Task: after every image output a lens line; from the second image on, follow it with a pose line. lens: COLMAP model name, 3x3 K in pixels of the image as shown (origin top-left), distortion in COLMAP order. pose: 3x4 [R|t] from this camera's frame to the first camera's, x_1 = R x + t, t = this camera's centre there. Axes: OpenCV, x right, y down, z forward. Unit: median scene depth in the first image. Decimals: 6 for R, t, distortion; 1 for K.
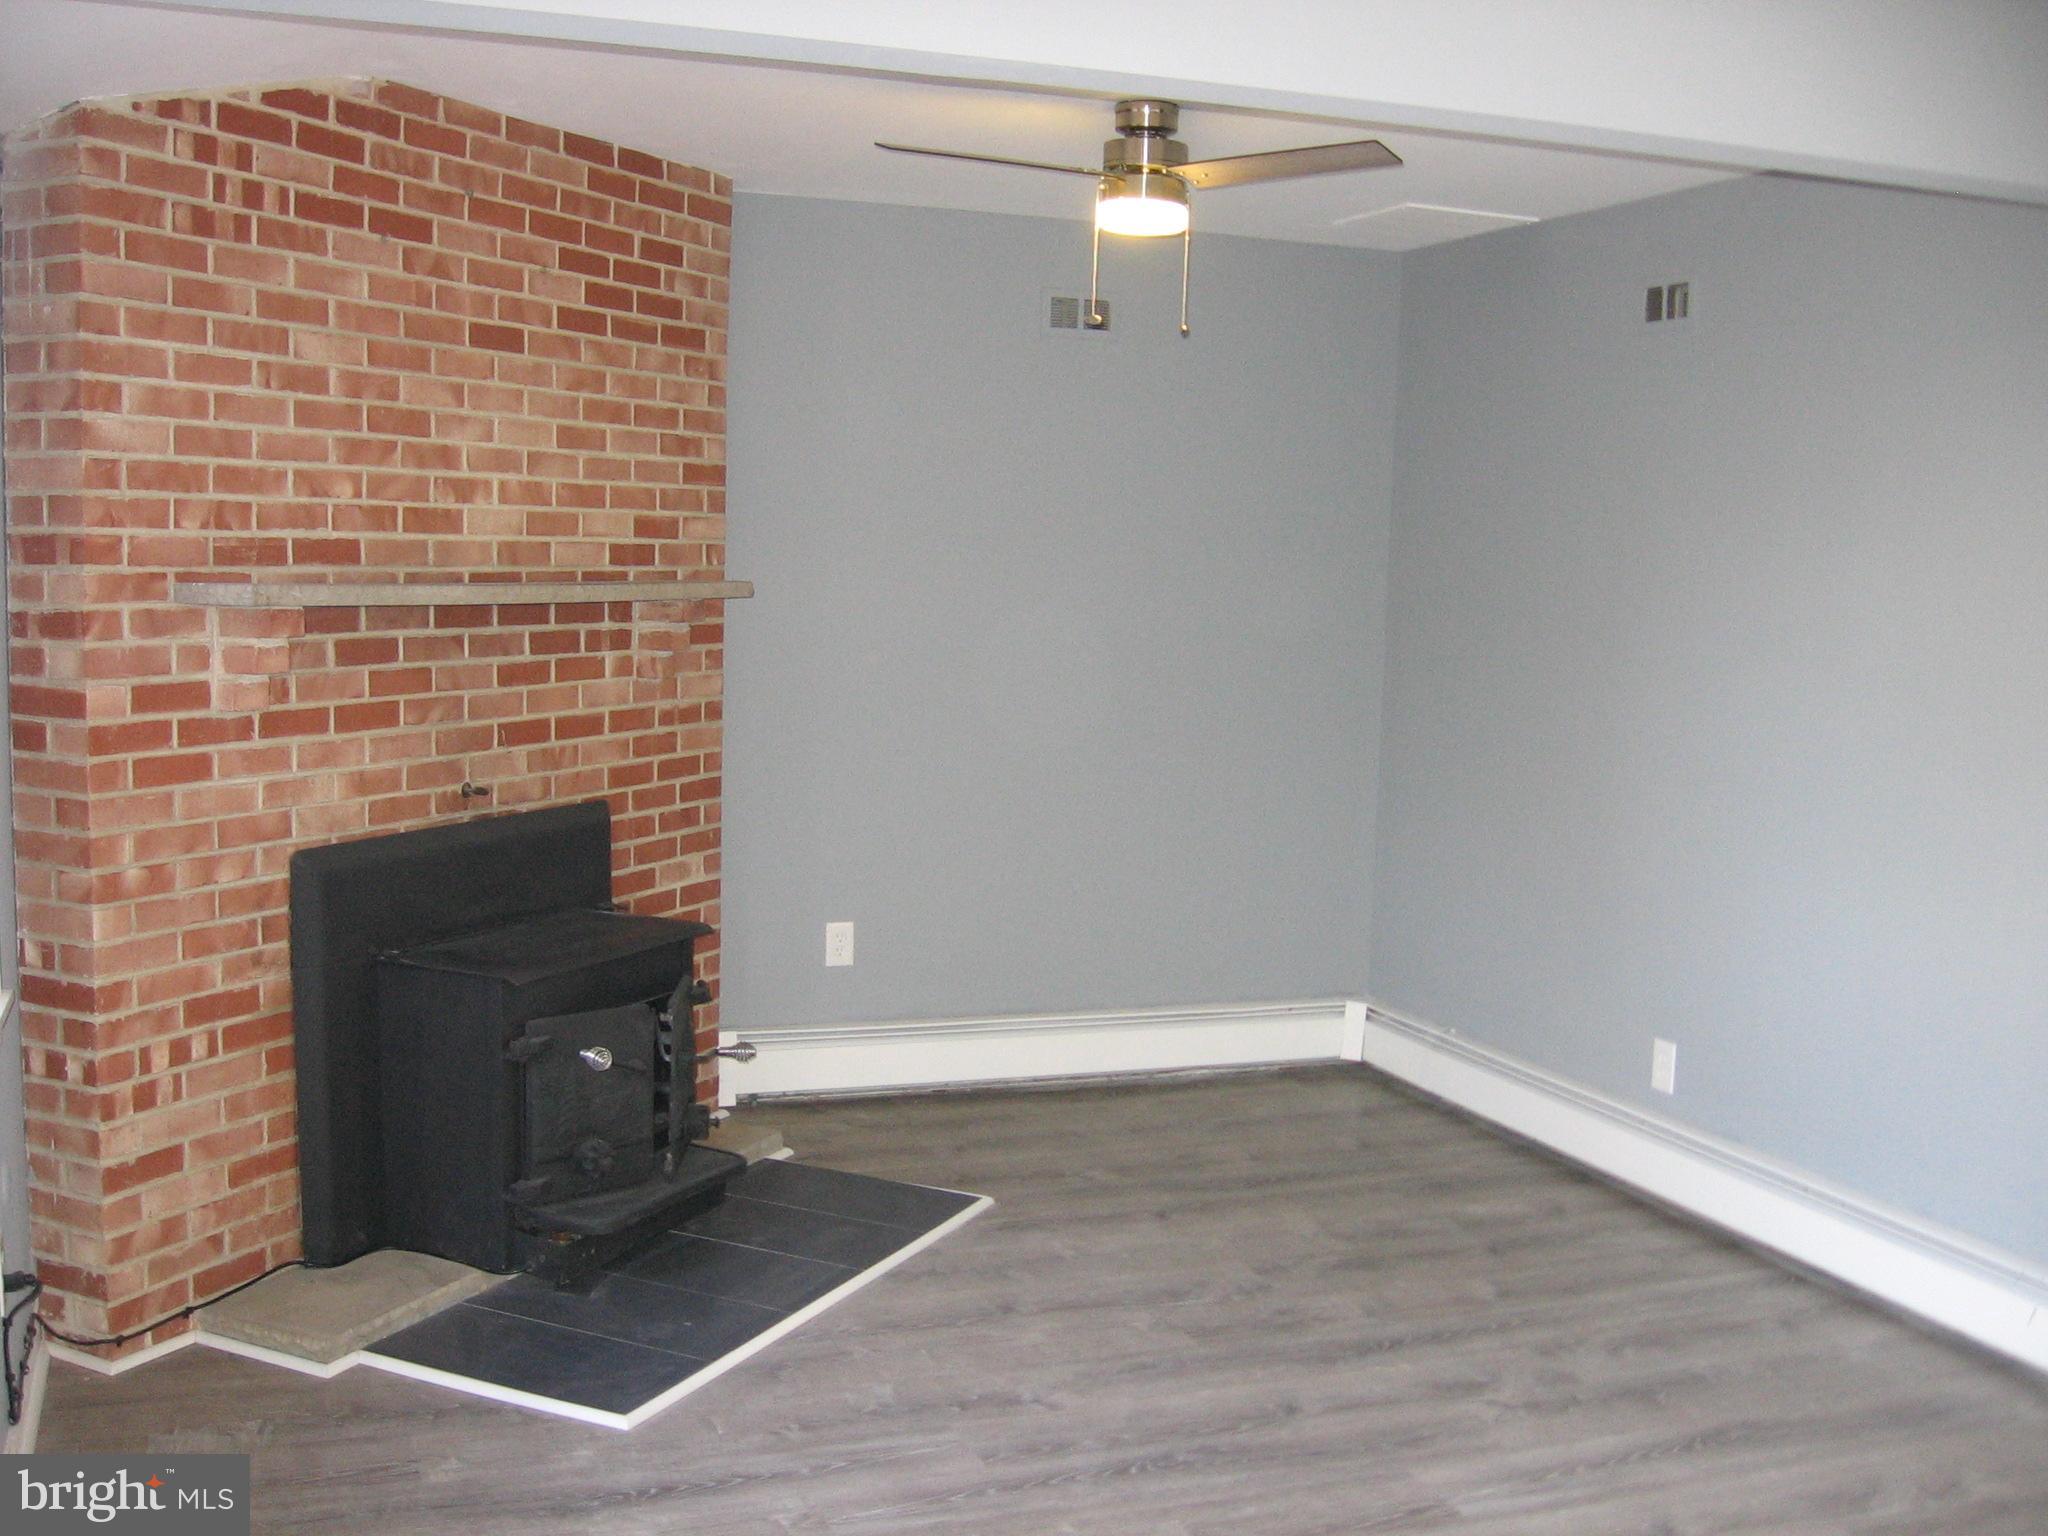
lens RADIAL K [[2166.9, 0, 1022.8], [0, 2166.9, 769.6], [0, 0, 1]] dist [-0.114727, 0.000000]
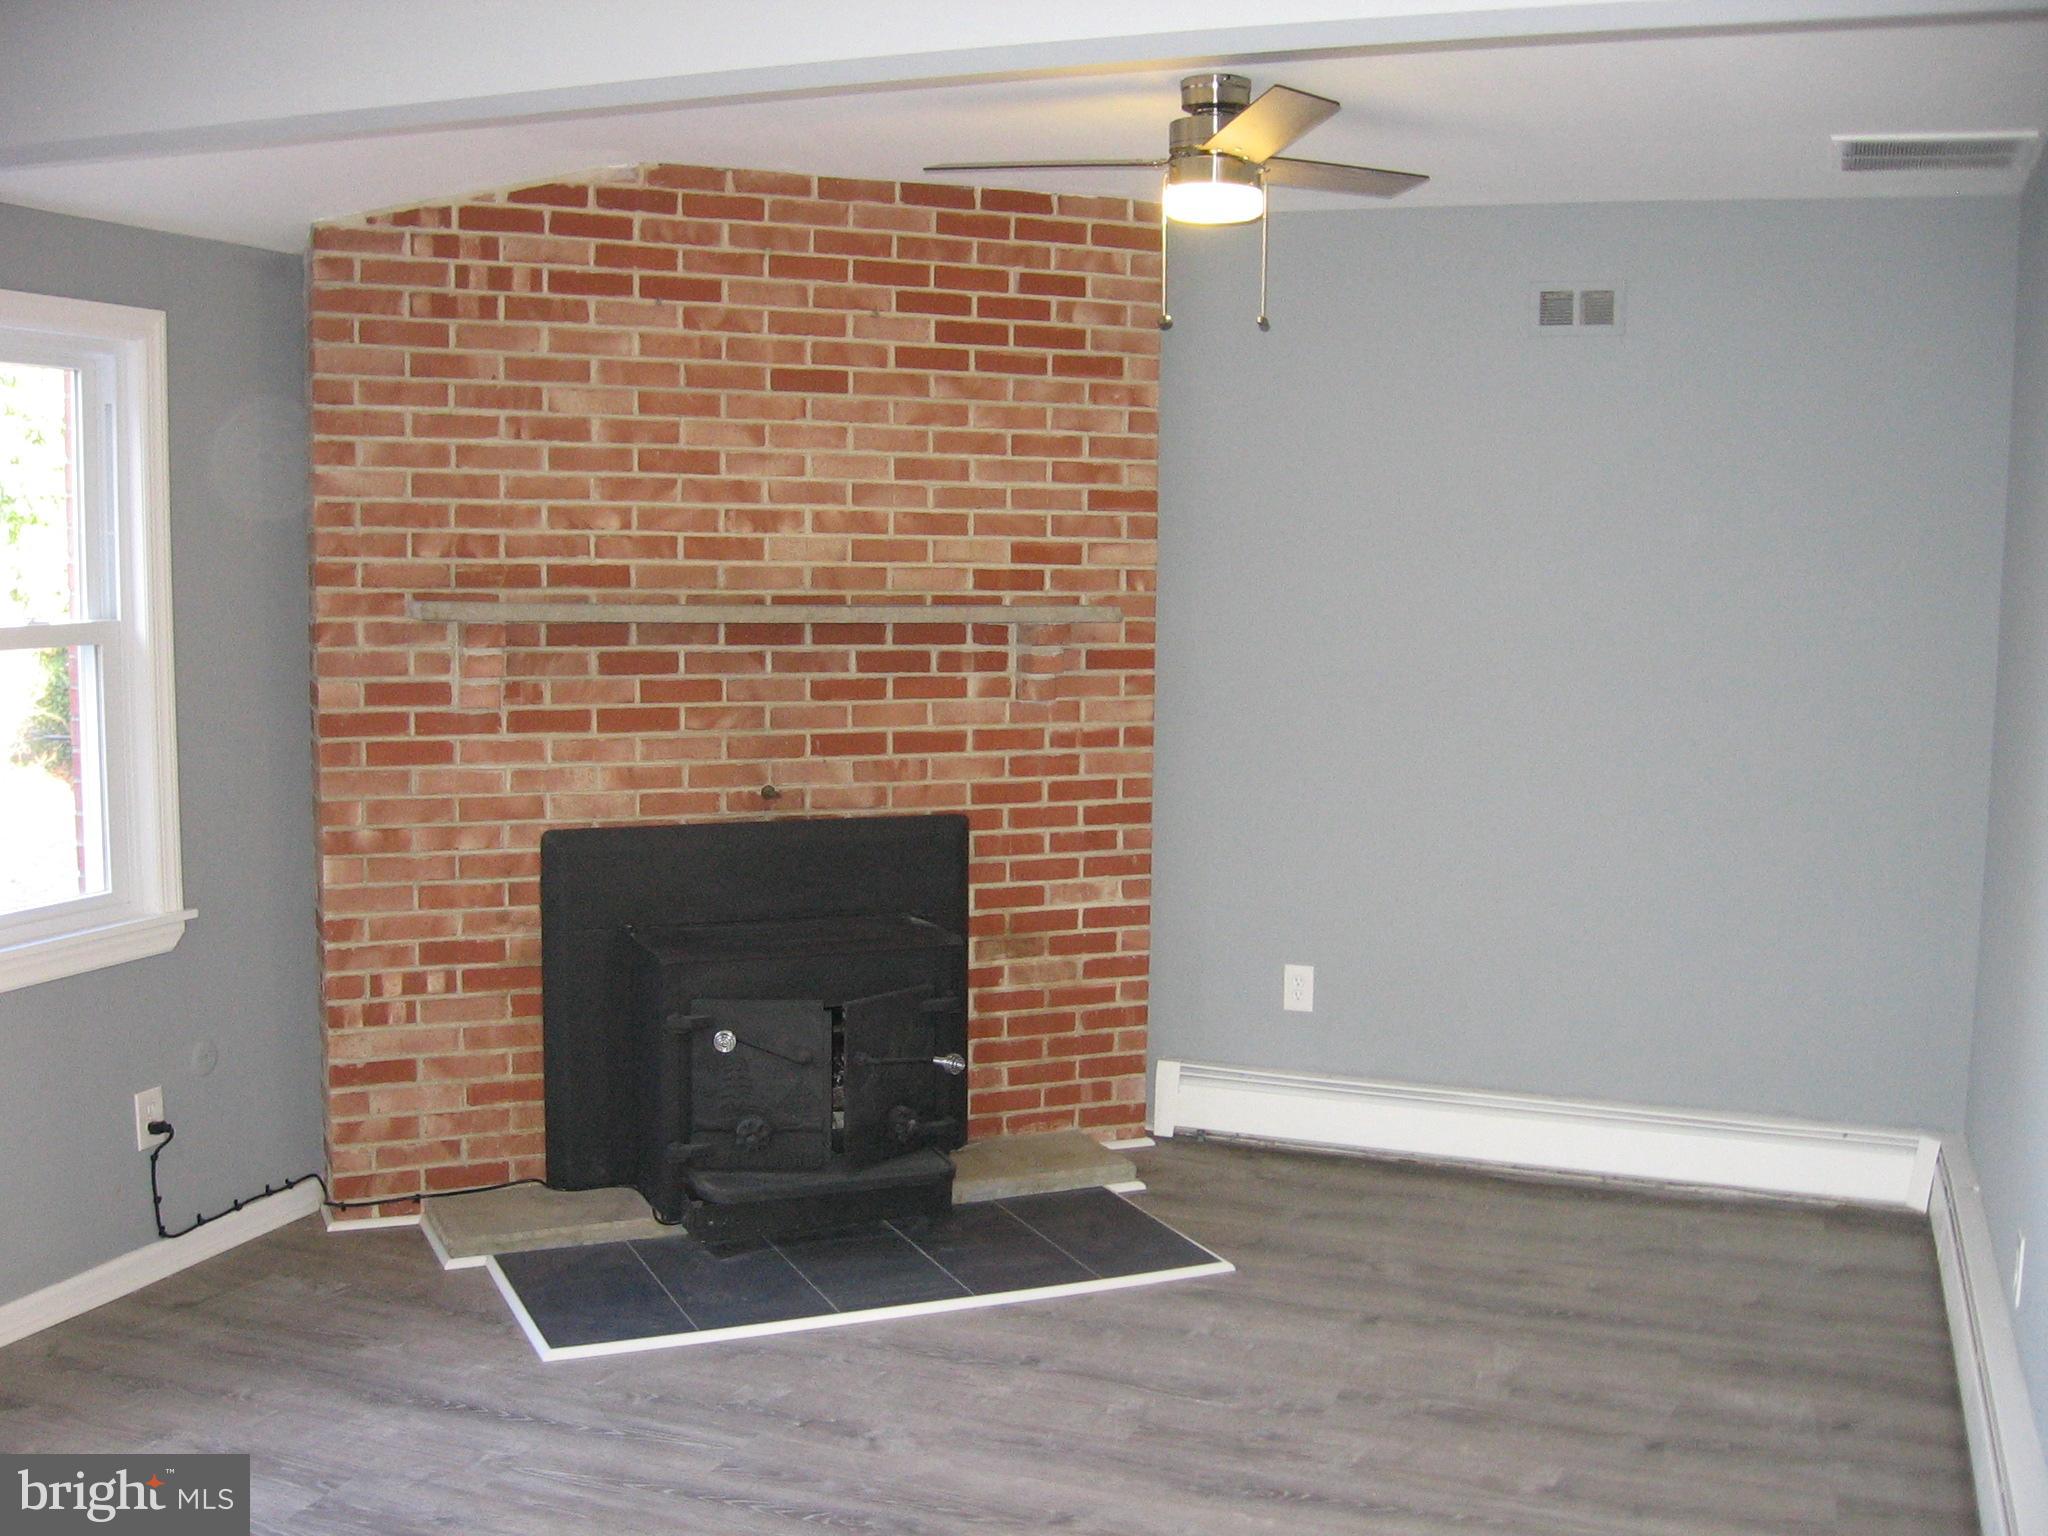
lens RADIAL K [[2166.9, 0, 1026.8], [0, 2166.9, 773.2], [0, 0, 1]] dist [-0.114727, 0.000000]
pose [[0.741965, 0.047969, -0.668720, 0.626176], [-0.062043, 0.998070, 0.002755, -0.012507], [0.667562, 0.039445, 0.743509, 0.283242]]
